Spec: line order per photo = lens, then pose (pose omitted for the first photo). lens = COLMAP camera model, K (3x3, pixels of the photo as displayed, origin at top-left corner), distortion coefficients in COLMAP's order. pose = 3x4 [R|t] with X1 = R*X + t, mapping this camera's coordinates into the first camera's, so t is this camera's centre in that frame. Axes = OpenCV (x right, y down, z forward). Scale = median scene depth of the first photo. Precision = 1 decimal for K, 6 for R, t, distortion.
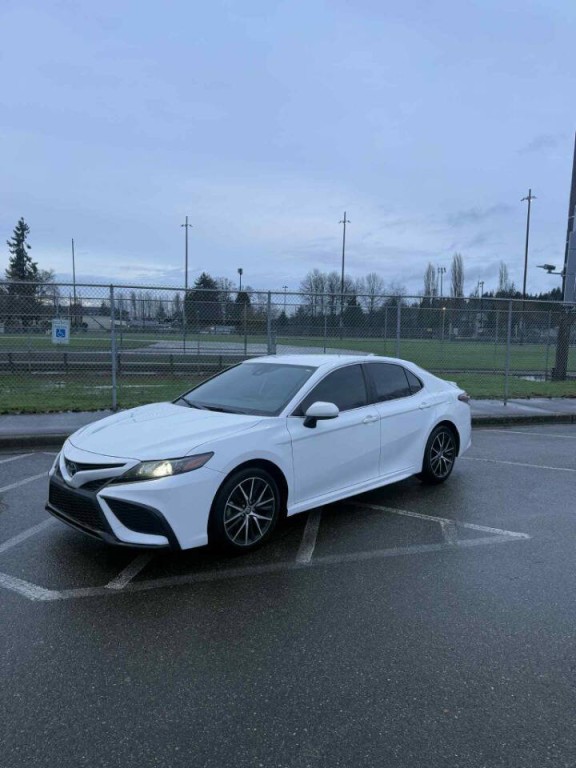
lens RADIAL K [[534.2, 0, 290.7], [0, 534.2, 383.8], [0, 0, 1]] dist [0.044180, -0.004769]
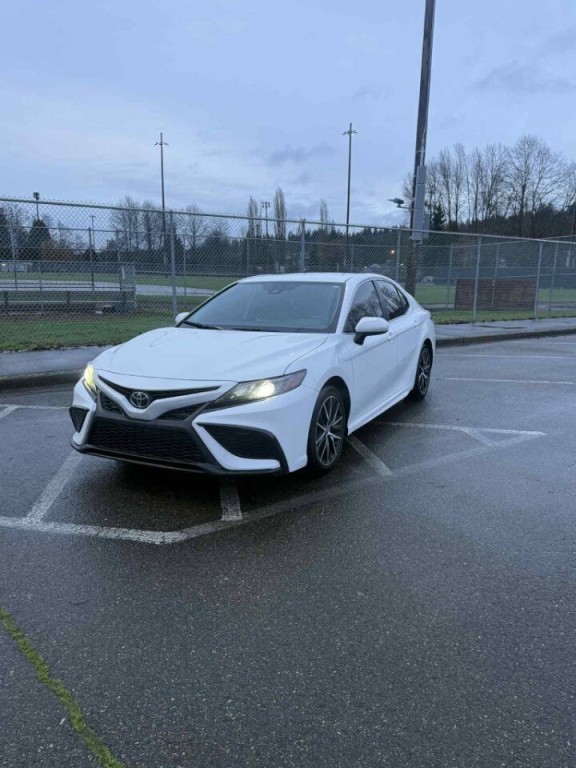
lens RADIAL K [[558.9, 0, 284.5], [0, 558.9, 380.7], [0, 0, 1]] dist [0.100364, -0.140974]
pose [[0.951124, -0.061151, 0.302694, -0.402681], [0.031554, 0.994312, 0.101725, 0.040377], [-0.307193, -0.087202, 0.947643, 0.074371]]
